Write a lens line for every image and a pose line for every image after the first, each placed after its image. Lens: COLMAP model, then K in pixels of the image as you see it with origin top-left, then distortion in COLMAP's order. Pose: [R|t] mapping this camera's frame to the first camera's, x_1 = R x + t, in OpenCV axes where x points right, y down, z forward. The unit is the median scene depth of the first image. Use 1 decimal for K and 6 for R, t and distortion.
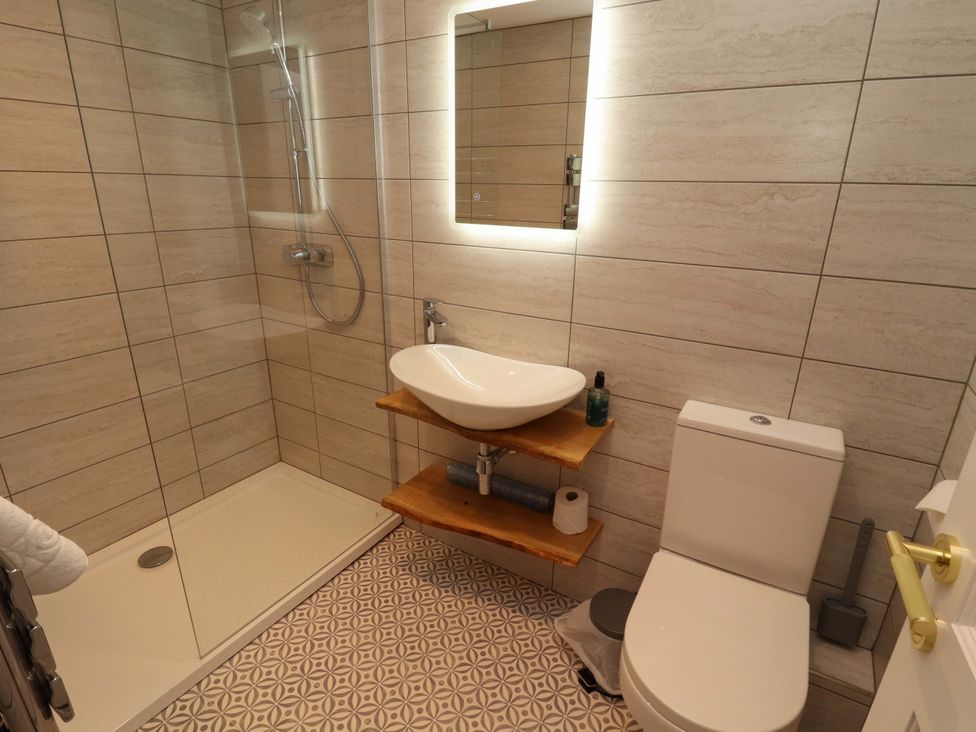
lens RADIAL K [[506.3, 0, 488.0], [0, 506.3, 359.6], [0, 0, 1]] dist [0.003868, -0.015776]
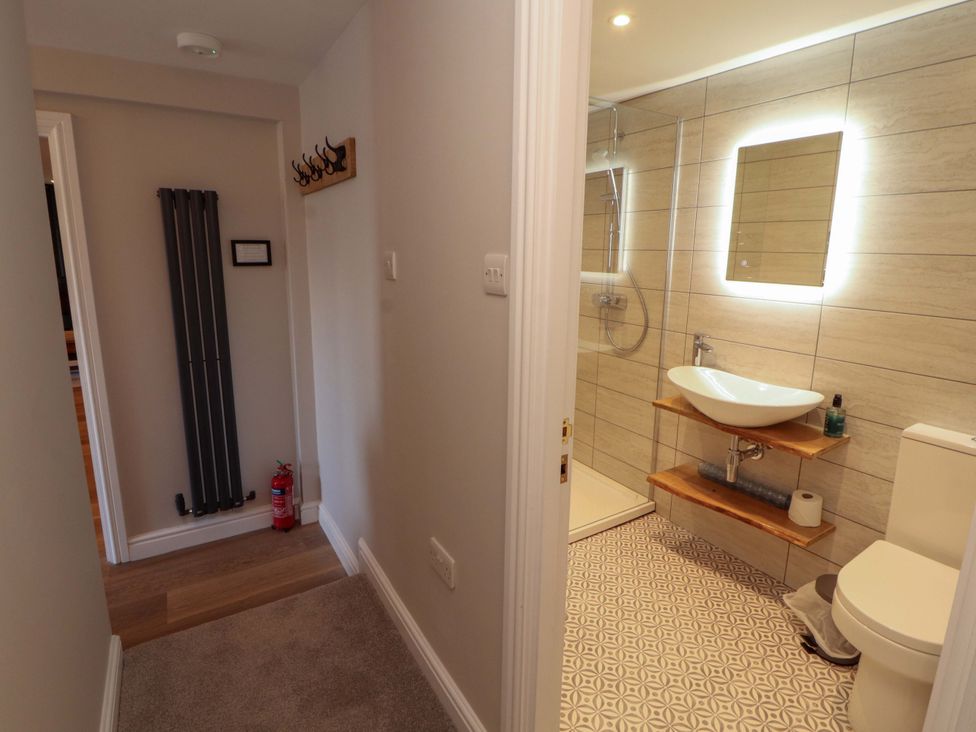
lens RADIAL K [[506.3, 0, 496.8], [0, 506.3, 348.0], [0, 0, 1]] dist [0.003868, -0.015776]
pose [[0.899561, 0.079106, -0.429571, -0.016447], [-0.137424, 0.984778, -0.106430, 0.149422], [0.414613, 0.154773, 0.896739, -0.492363]]
